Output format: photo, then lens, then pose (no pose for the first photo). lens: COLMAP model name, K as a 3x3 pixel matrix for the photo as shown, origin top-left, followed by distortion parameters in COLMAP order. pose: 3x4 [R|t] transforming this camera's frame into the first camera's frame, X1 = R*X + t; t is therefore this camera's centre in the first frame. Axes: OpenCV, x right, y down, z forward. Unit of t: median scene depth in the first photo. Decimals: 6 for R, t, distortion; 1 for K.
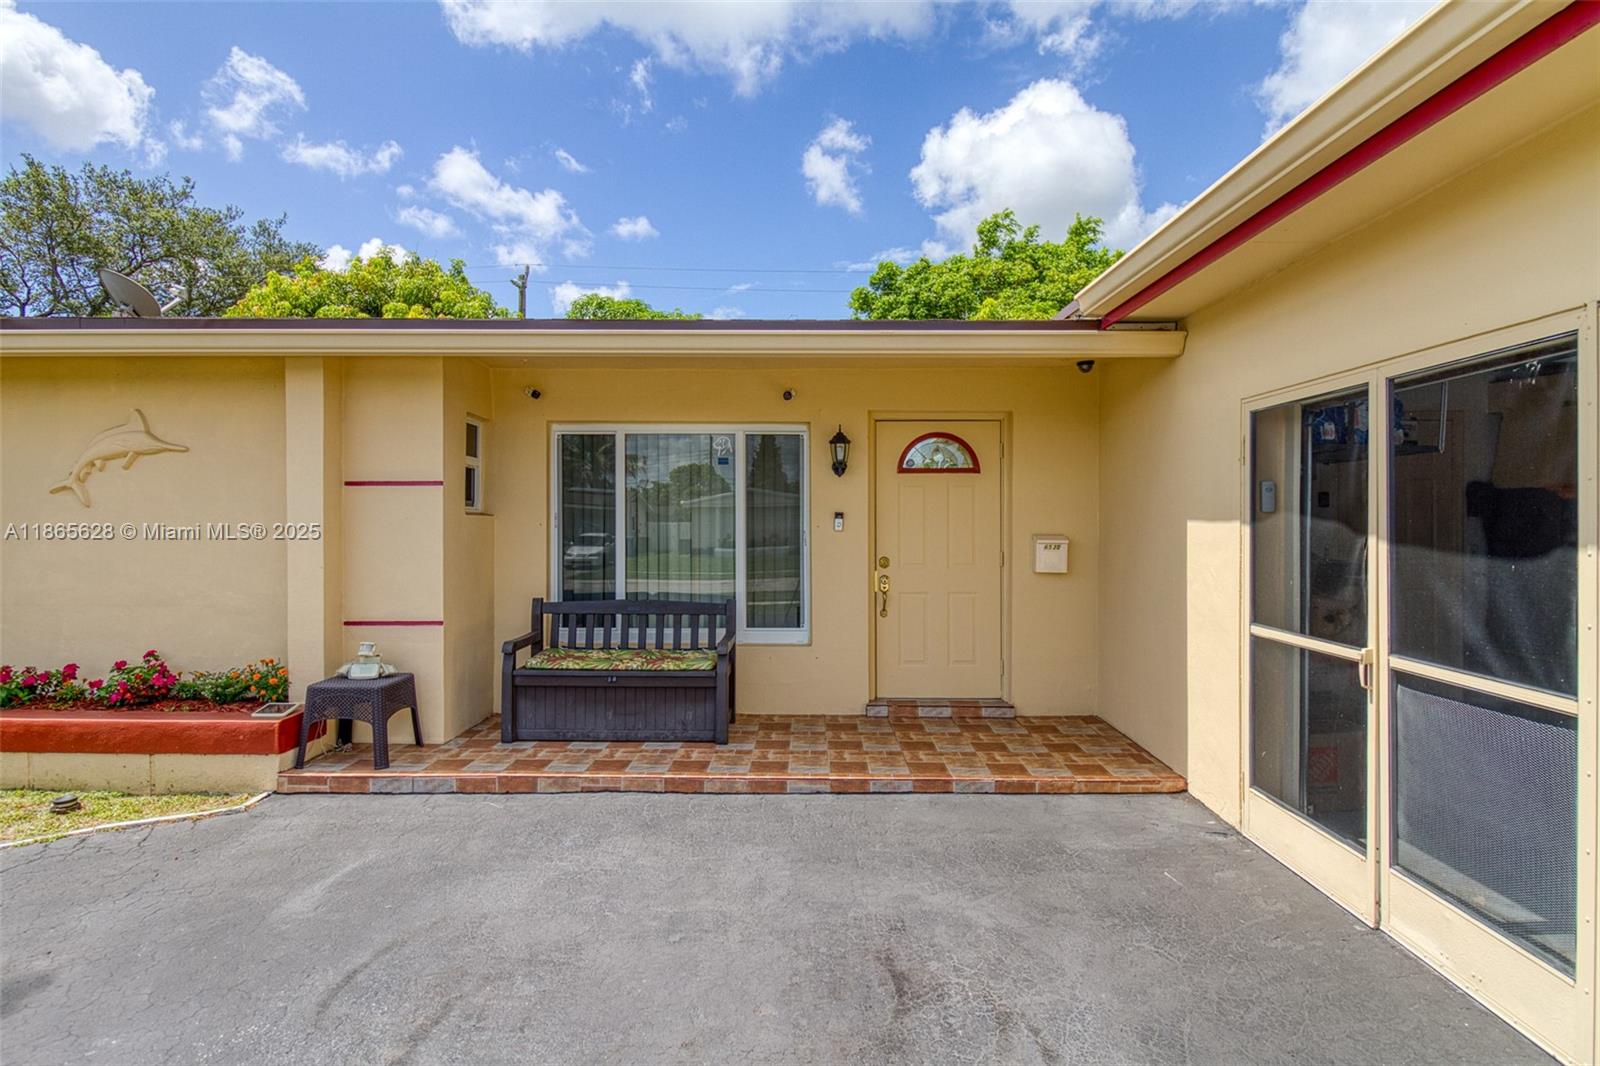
lens RADIAL K [[829.8, 0, 808.5], [0, 829.8, 522.2], [0, 0, 1]] dist [0.004723, 0.001514]
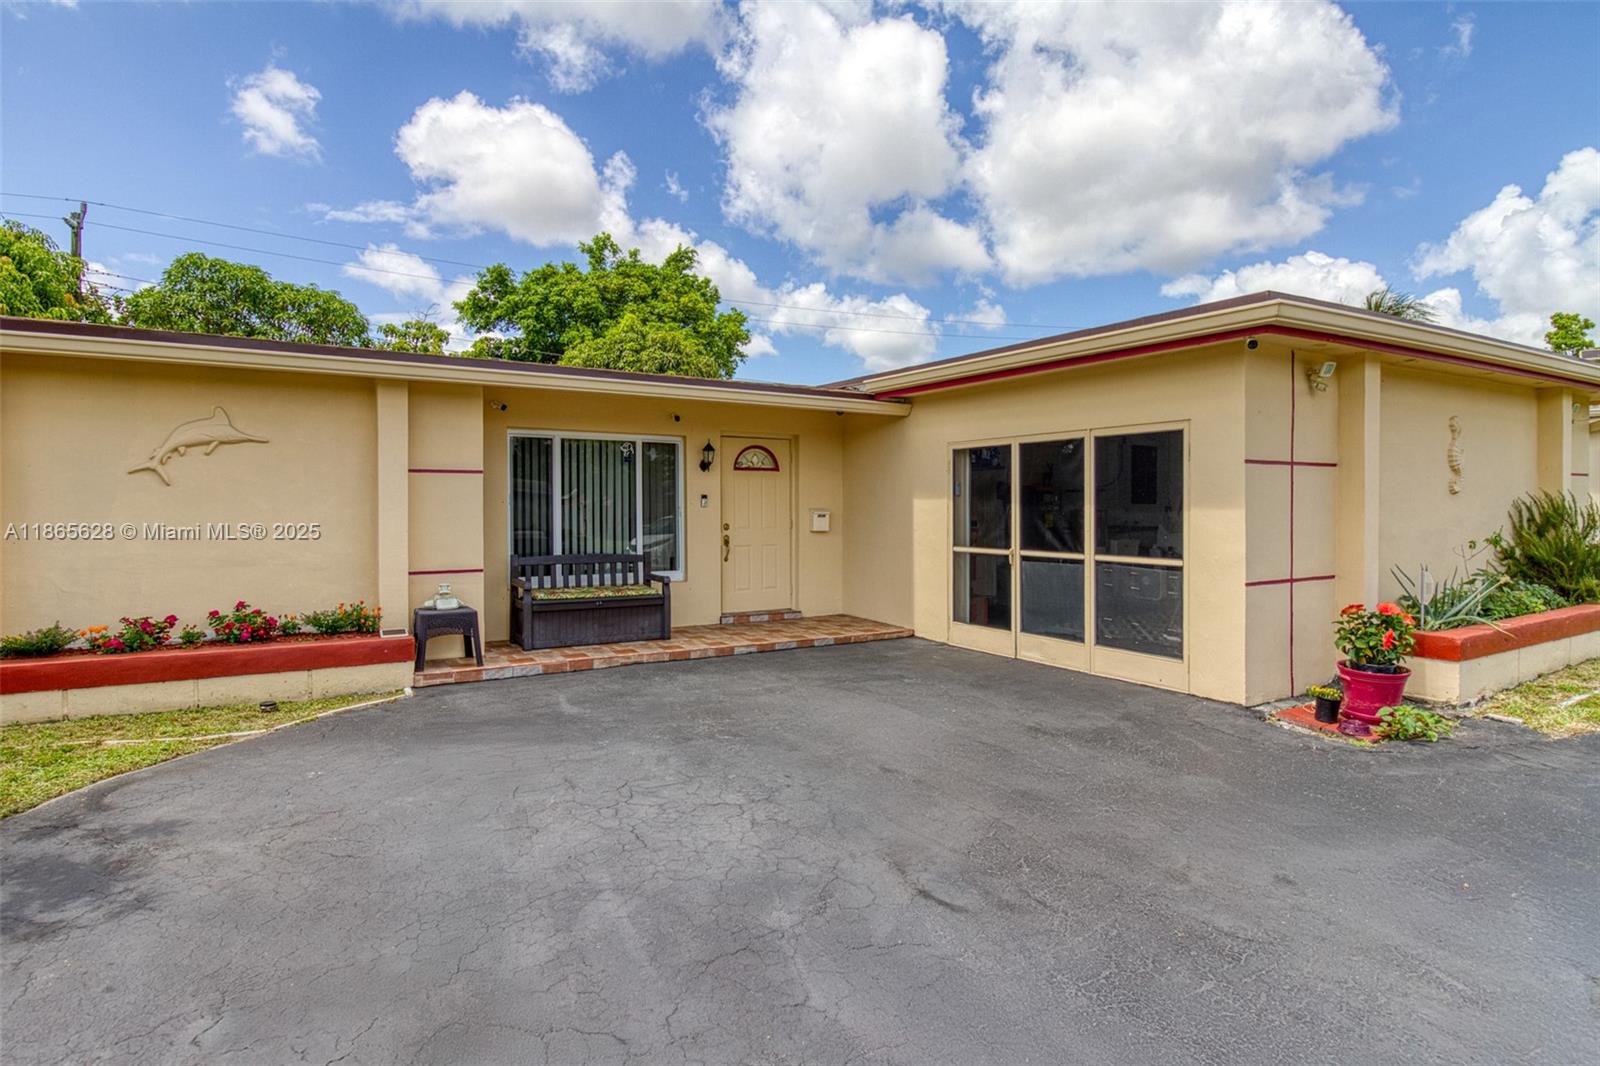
lens RADIAL K [[829.8, 0, 808.5], [0, 829.8, 522.2], [0, 0, 1]] dist [0.004723, 0.001514]
pose [[0.852358, -0.010261, 0.522858, -0.643491], [0.002577, 0.999878, 0.015421, 0.016633], [-0.522952, -0.011797, 0.852281, -0.453519]]
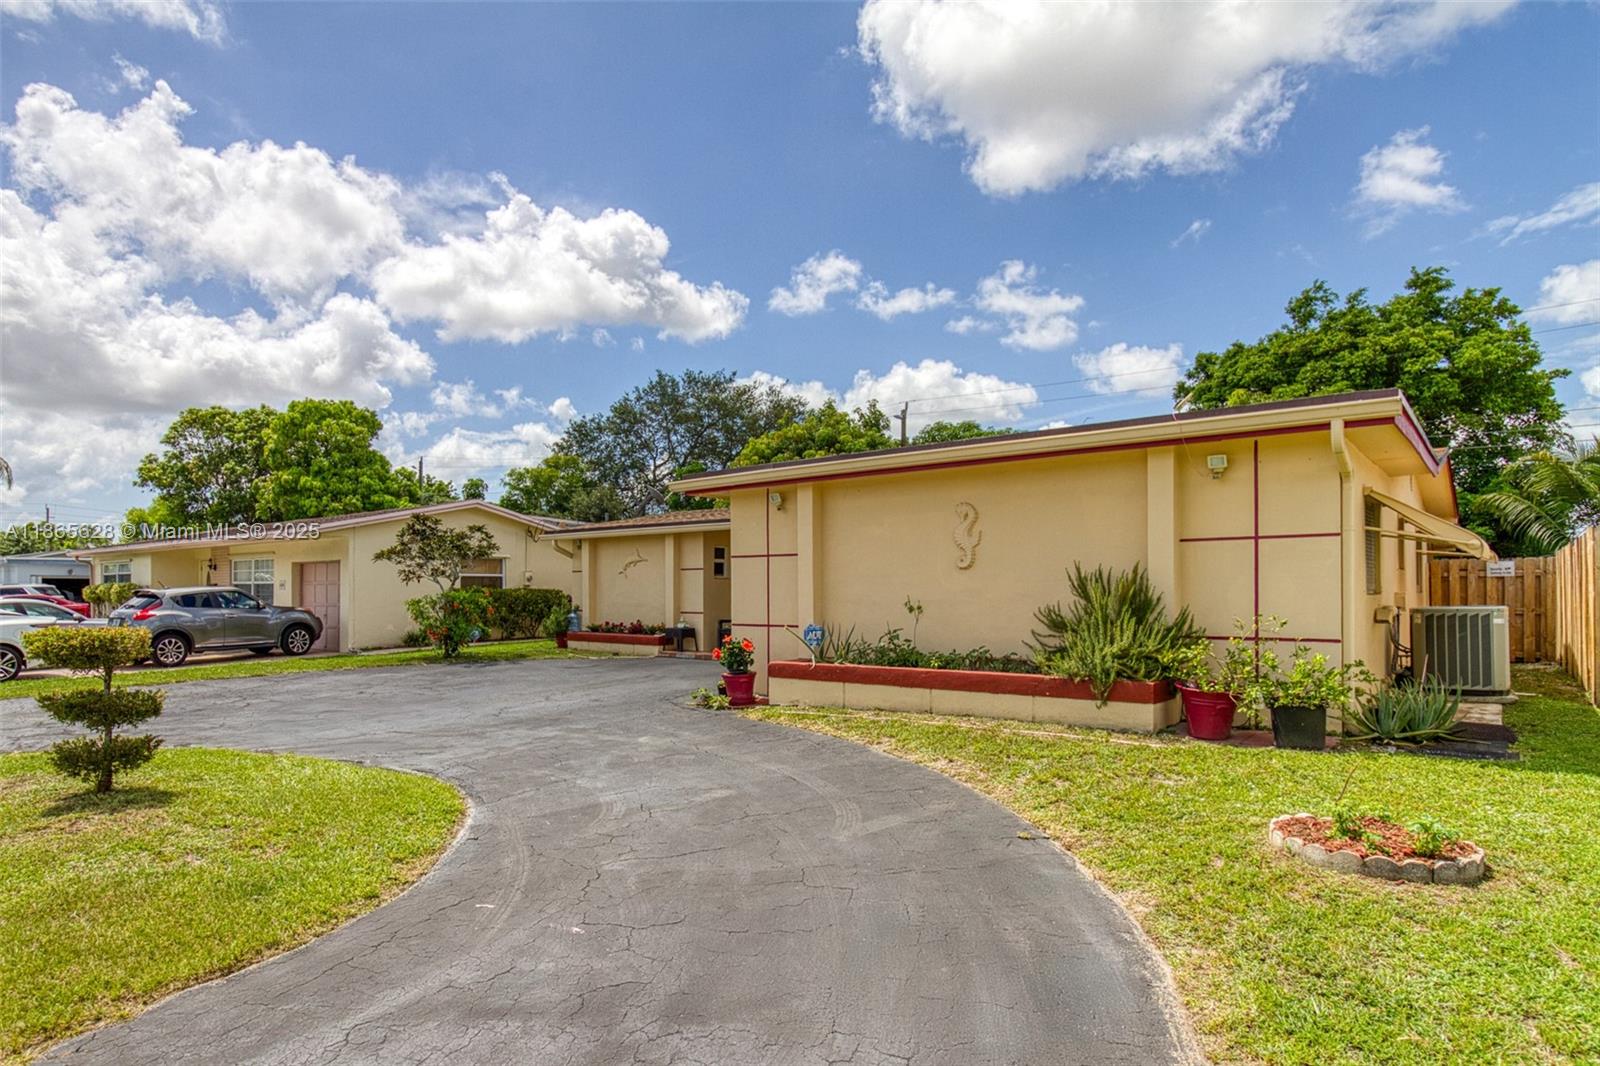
lens RADIAL K [[899.6, 0, 753.8], [0, 899.6, 587.1], [0, 0, 1]] dist [0.002206, 0.000278]
pose [[0.780023, -0.004563, -0.625734, 1.694869], [0.001859, 0.999986, -0.004975, 0.036808], [0.625748, 0.002718, 0.780020, -1.420535]]
